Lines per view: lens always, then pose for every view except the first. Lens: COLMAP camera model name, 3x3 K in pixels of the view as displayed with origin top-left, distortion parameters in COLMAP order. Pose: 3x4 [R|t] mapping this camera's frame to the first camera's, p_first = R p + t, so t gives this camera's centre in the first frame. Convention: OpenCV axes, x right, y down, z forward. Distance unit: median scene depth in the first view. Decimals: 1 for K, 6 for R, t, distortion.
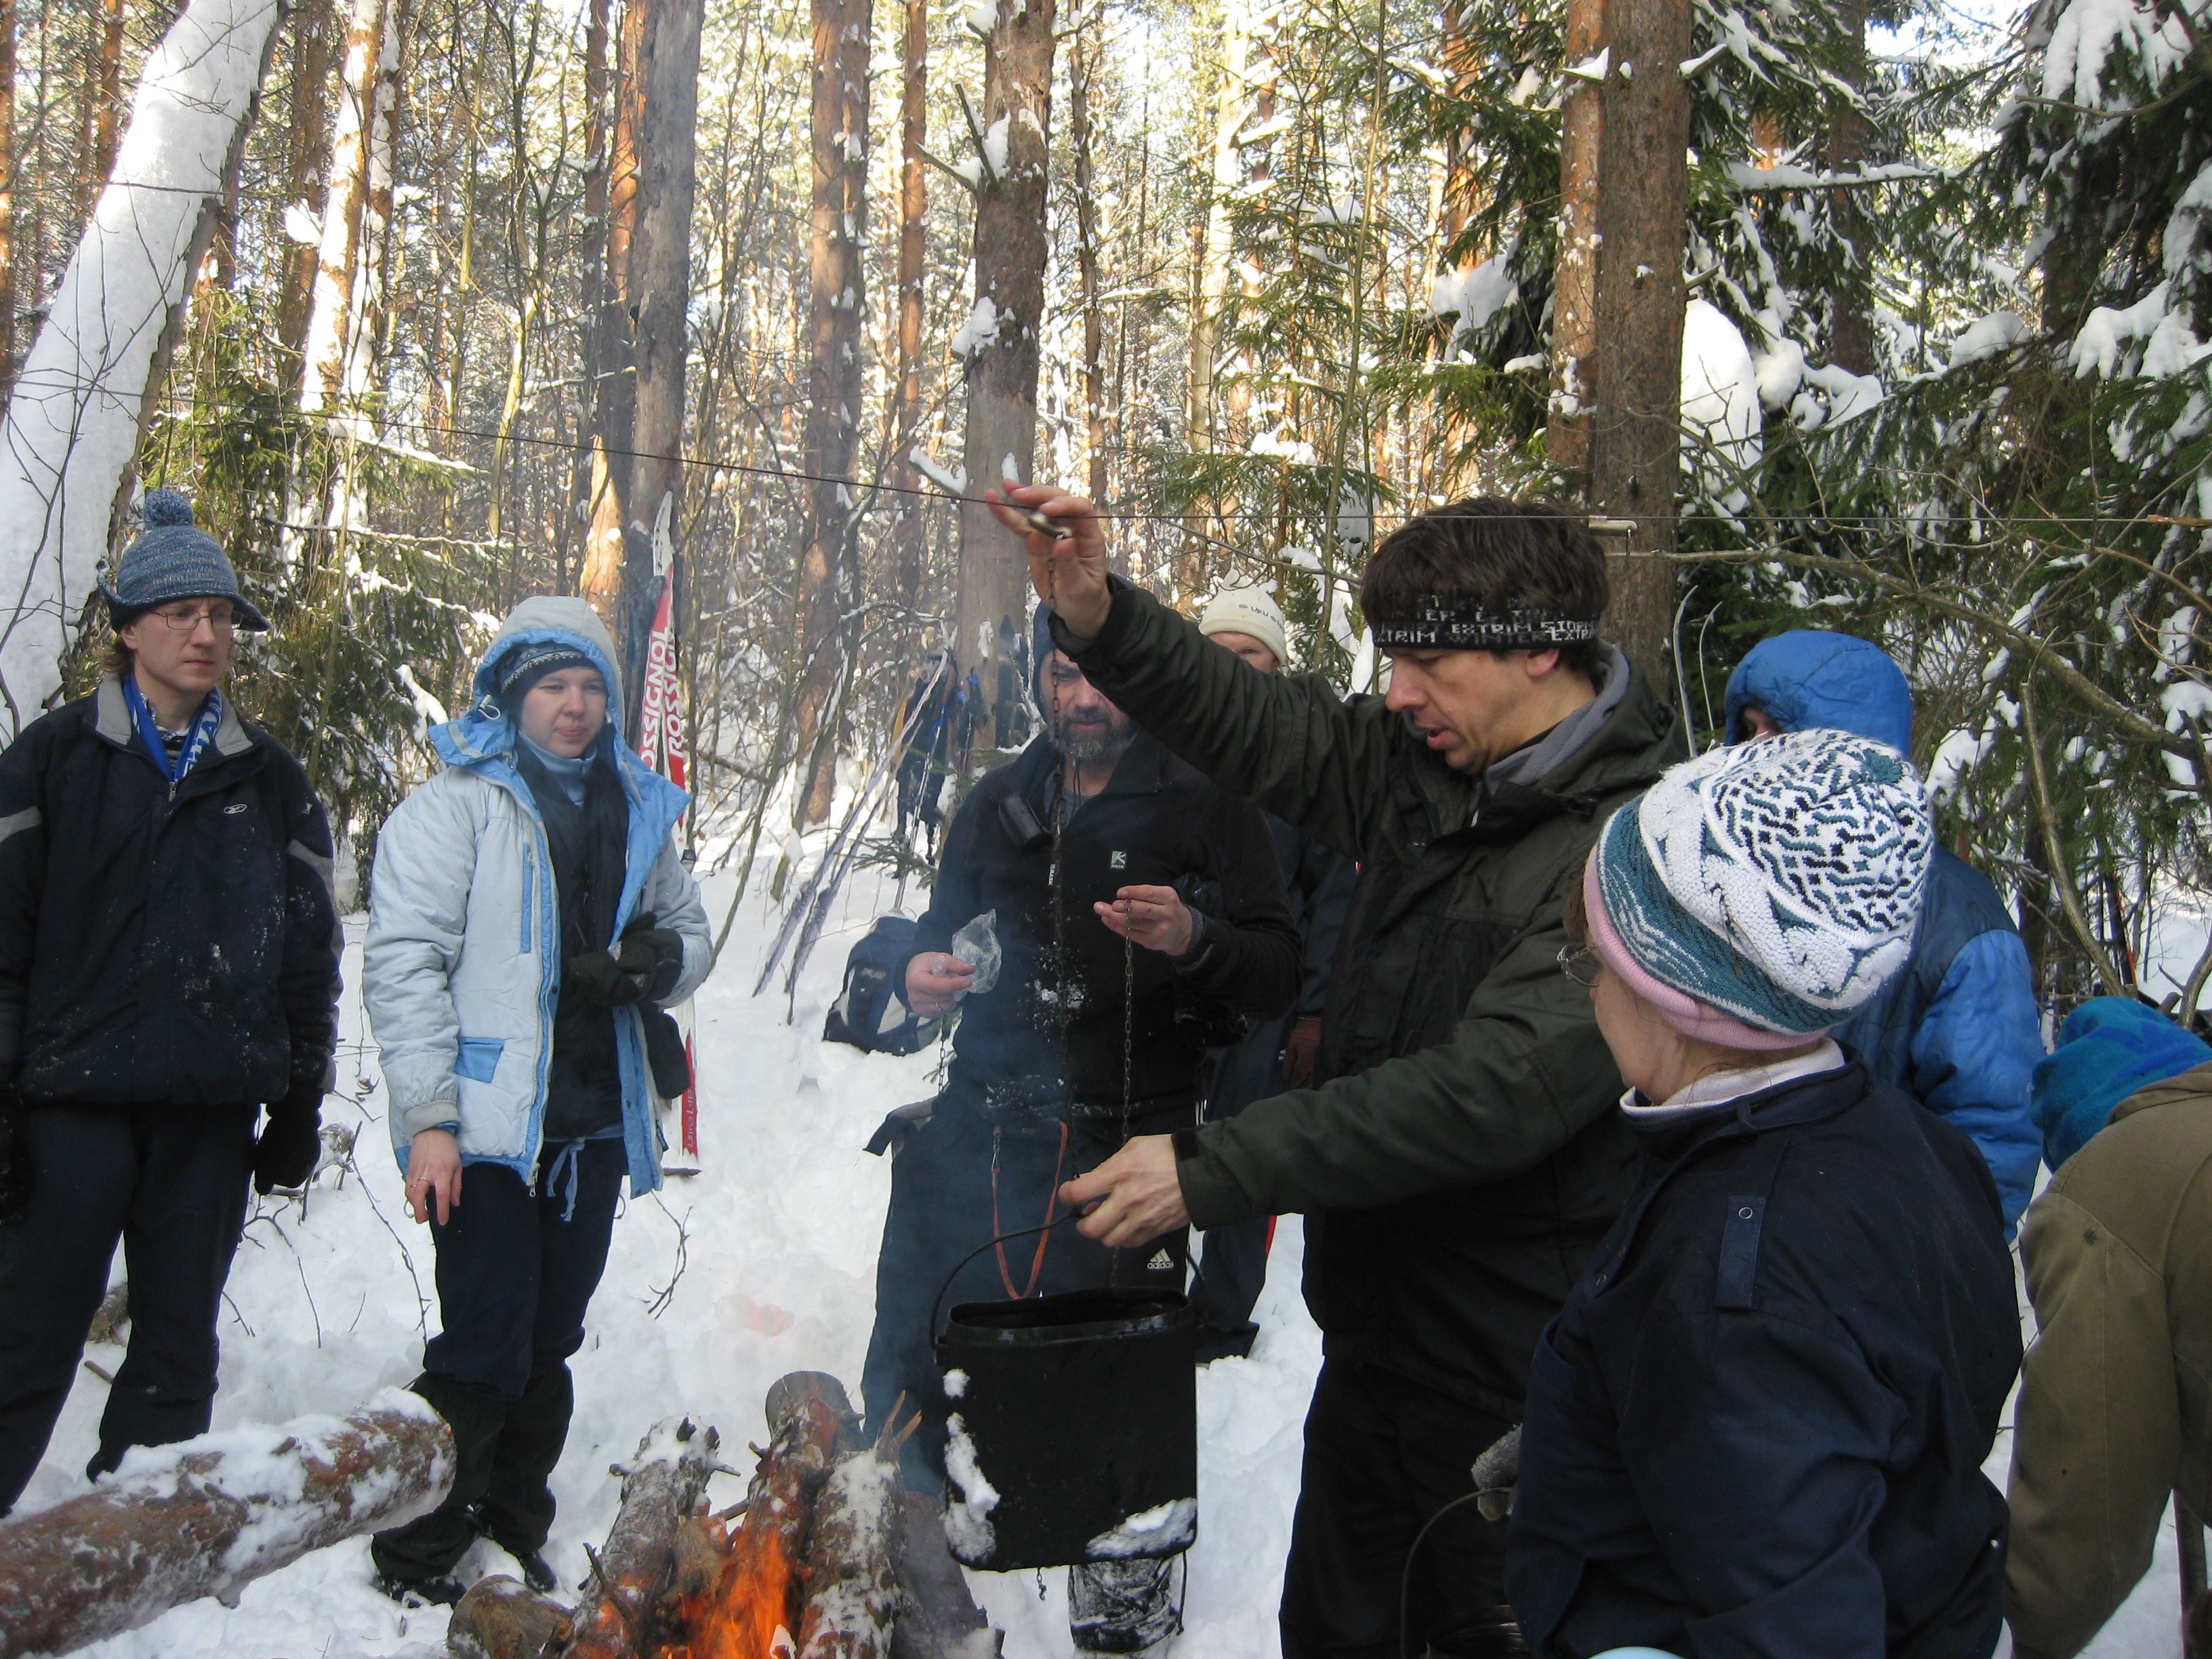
lens RADIAL K [[2427.8, 0, 1079.2], [0, 2427.8, 793.3], [0, 0, 1]] dist [-0.179301, 0.154192]
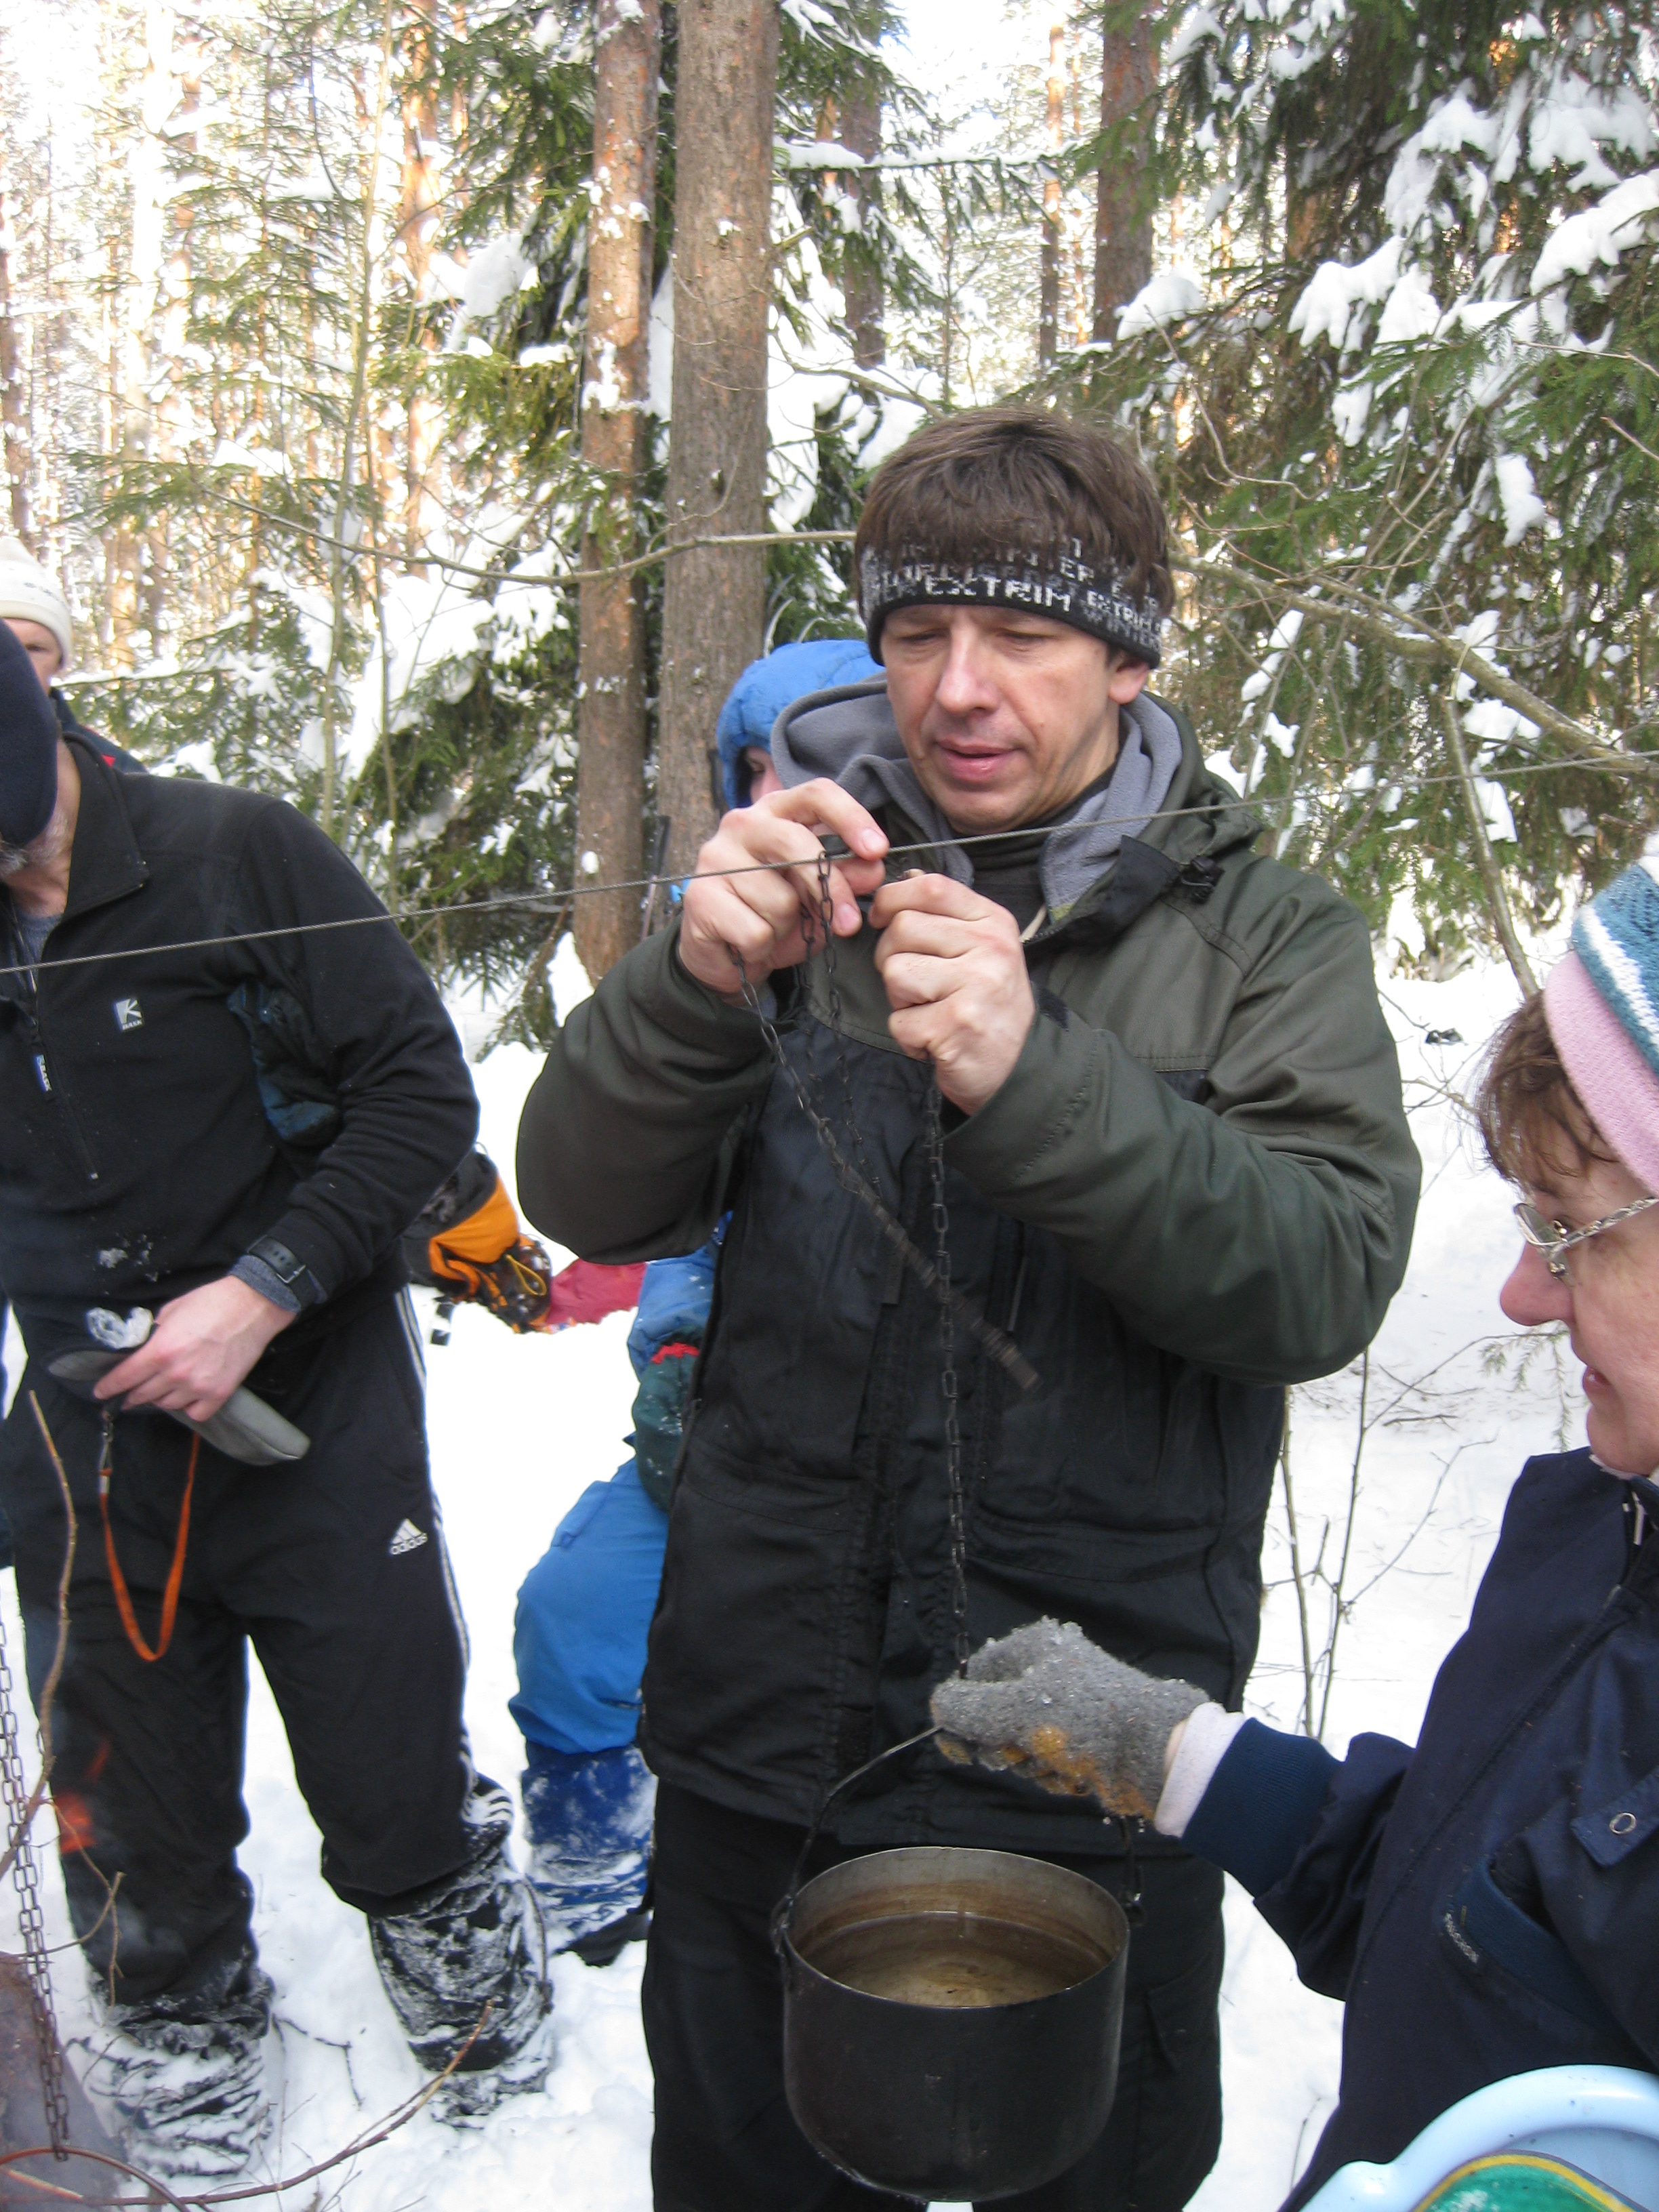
lens RADIAL K [[2417.9, 0, 840.2], [0, 2417.9, 1109.7], [0, 0, 1]] dist [-0.179951, 0.161511]
pose [[0.942052, -0.057065, 0.330577, -0.013652], [0.019591, 0.993102, 0.115605, -0.001960], [-0.334894, -0.102430, 0.936672, 0.100600]]
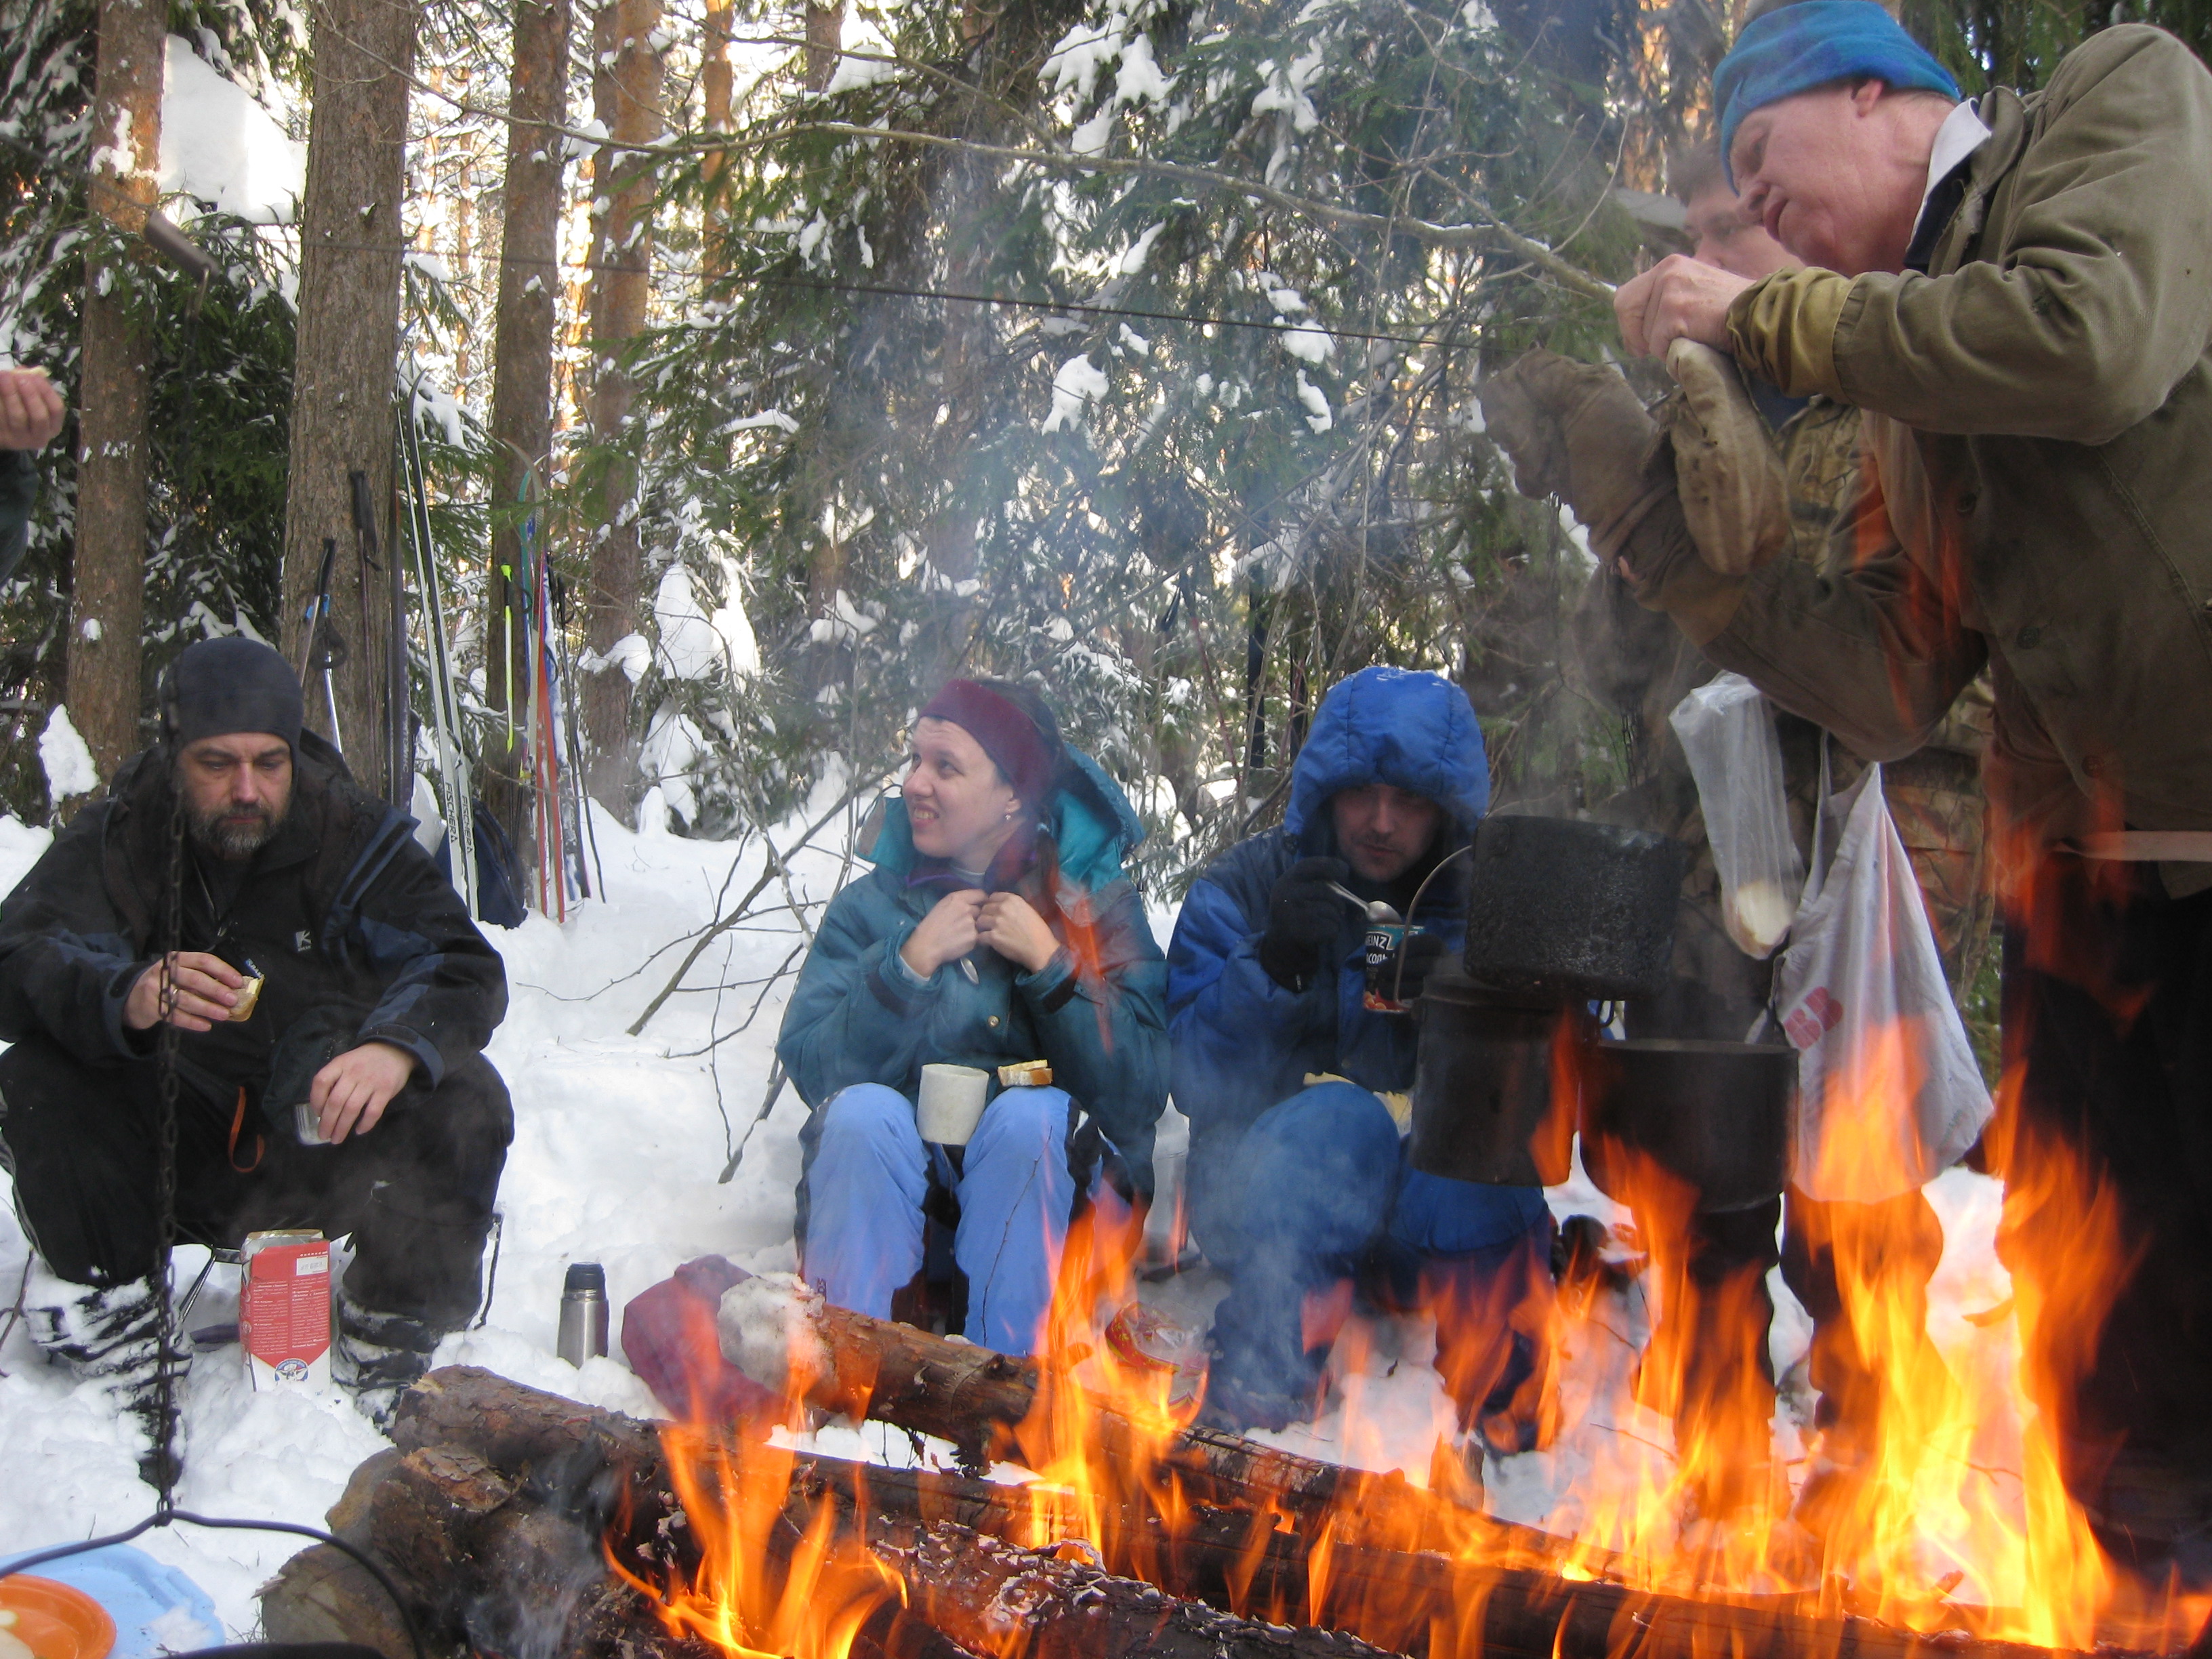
lens RADIAL K [[2436.8, 0, 1052.6], [0, 2436.8, 788.6], [0, 0, 1]] dist [-0.201801, 0.205645]
pose [[0.681506, -0.011823, 0.731717, -0.147044], [0.017729, 0.999843, -0.000356, 0.054364], [-0.731597, 0.013215, 0.681609, 0.134254]]
